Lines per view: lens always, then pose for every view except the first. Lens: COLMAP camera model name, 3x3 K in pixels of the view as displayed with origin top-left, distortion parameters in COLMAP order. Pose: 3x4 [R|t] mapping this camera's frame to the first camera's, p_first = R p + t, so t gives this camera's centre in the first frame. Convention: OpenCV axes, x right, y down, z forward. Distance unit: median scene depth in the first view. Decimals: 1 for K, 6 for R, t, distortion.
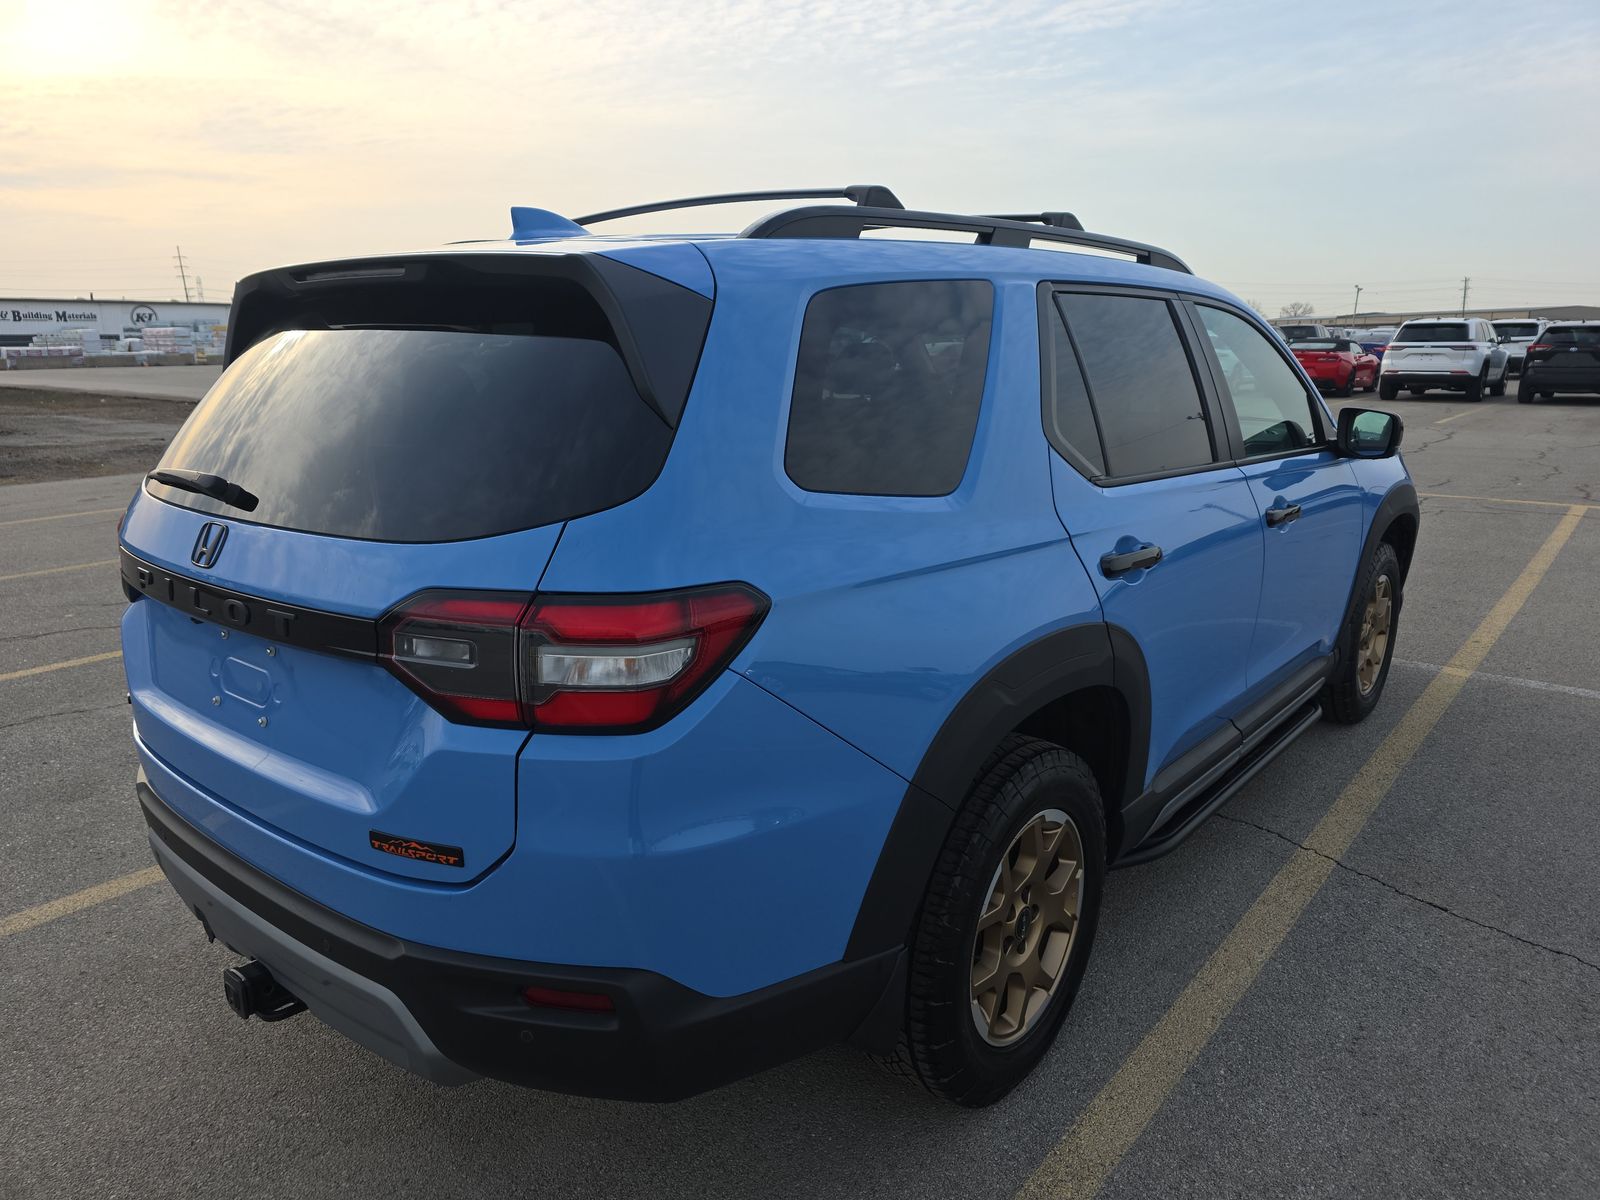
lens RADIAL K [[1083.2, 0, 809.3], [0, 1083.2, 599.7], [0, 0, 1]] dist [0.033791, -0.000133]
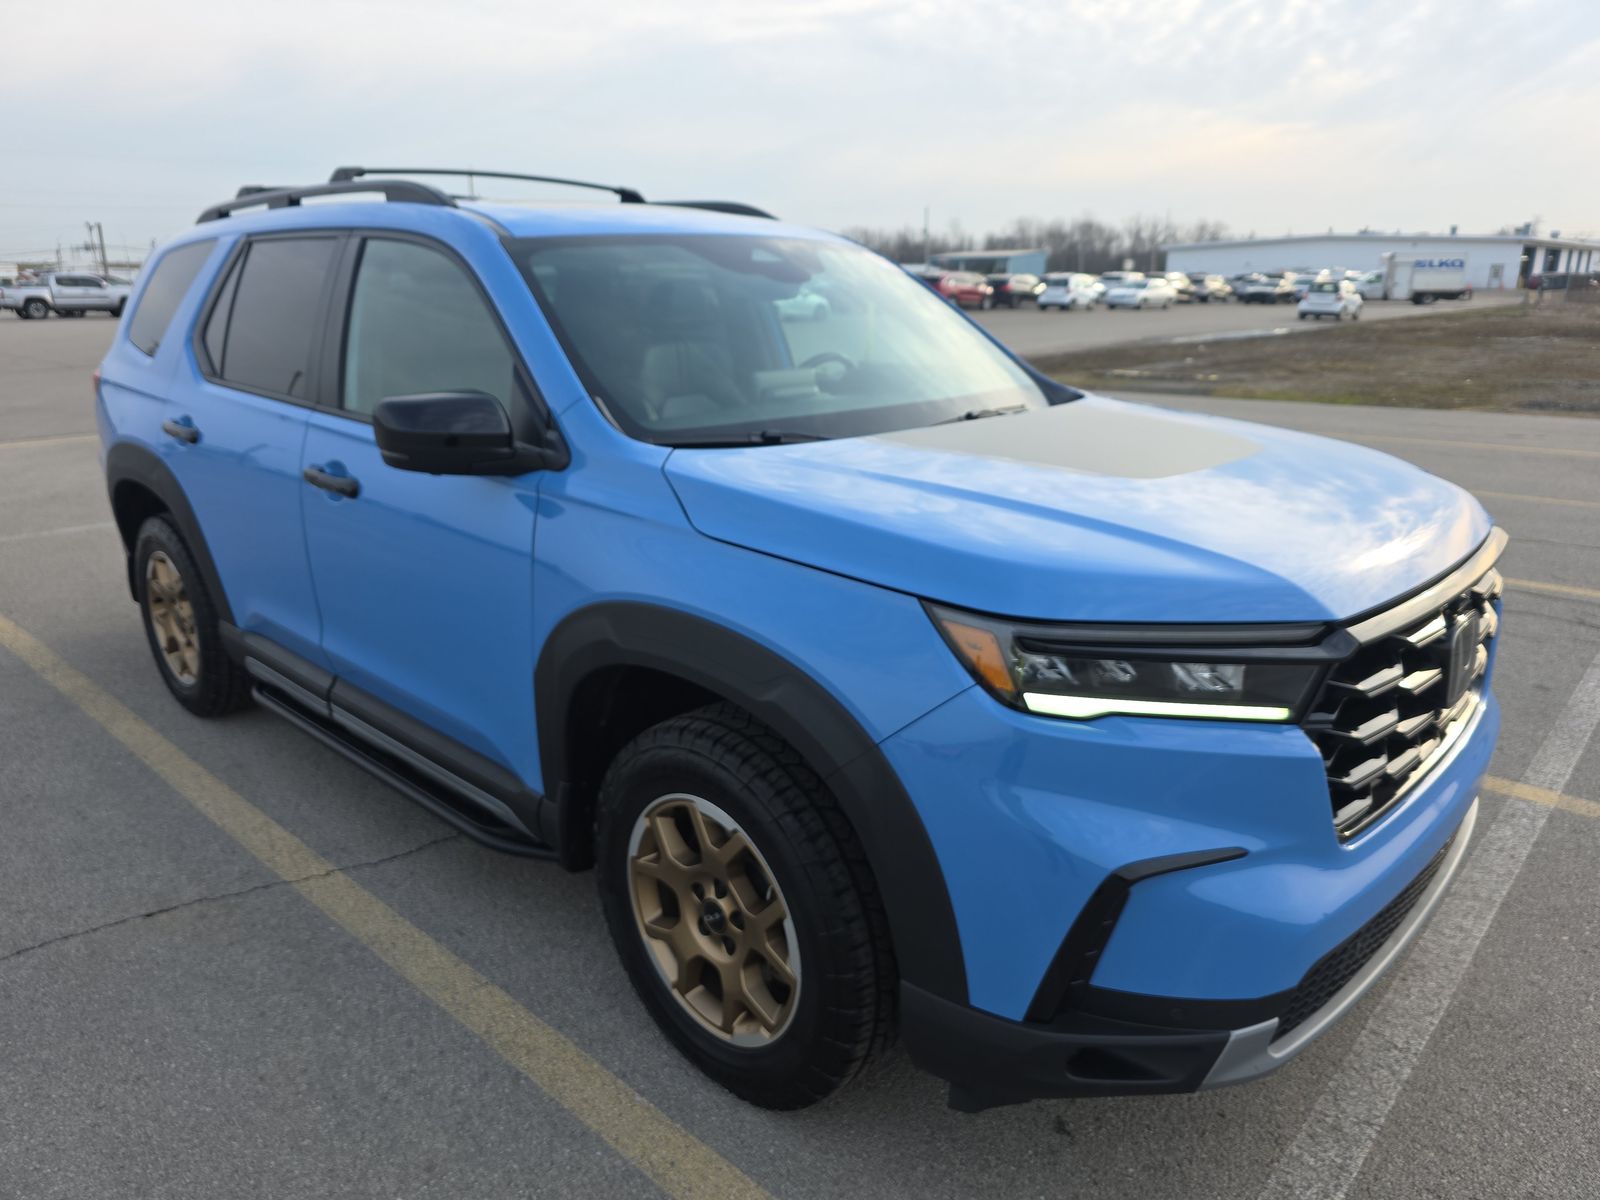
lens RADIAL K [[1083.2, 0, 809.3], [0, 1083.2, 599.7], [0, 0, 1]] dist [0.033791, -0.000133]
pose [[-0.082724, 0.266269, -0.960342, 0.680760], [-0.209722, 0.937414, 0.277977, -0.166361], [0.974255, 0.224400, -0.021704, 0.763432]]
